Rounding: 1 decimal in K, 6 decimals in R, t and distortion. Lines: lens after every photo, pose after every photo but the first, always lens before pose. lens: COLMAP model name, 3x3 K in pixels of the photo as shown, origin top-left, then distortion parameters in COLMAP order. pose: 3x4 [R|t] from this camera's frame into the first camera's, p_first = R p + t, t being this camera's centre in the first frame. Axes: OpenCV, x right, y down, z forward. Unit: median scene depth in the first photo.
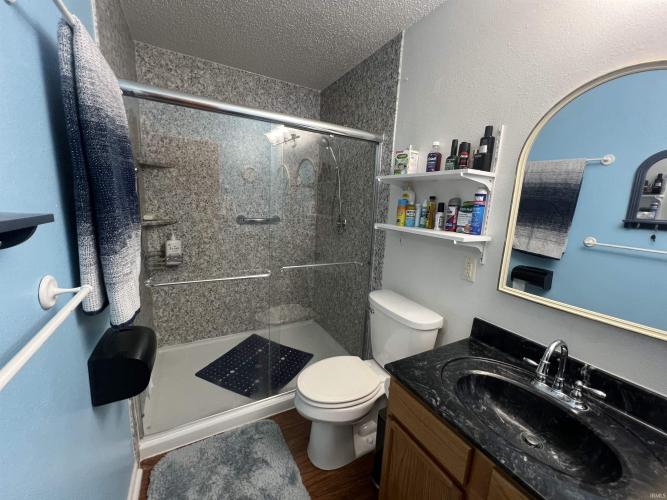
lens RADIAL K [[269.7, 0, 333.8], [0, 269.7, 250.2], [0, 0, 1]] dist [-0.005350, 0.000062]
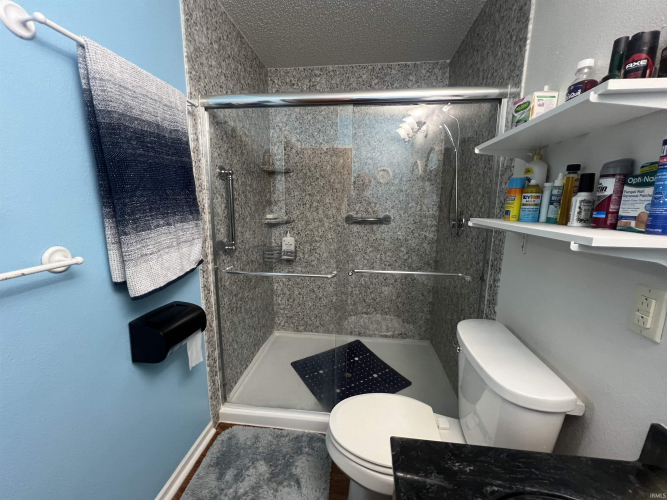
lens RADIAL K [[269.7, 0, 333.2], [0, 269.7, 250.1], [0, 0, 1]] dist [-0.005350, 0.000062]
pose [[0.809648, 0.059371, -0.583906, 0.228080], [-0.074076, 0.997252, -0.001314, 0.004779], [0.582223, 0.044317, 0.811820, 0.222112]]
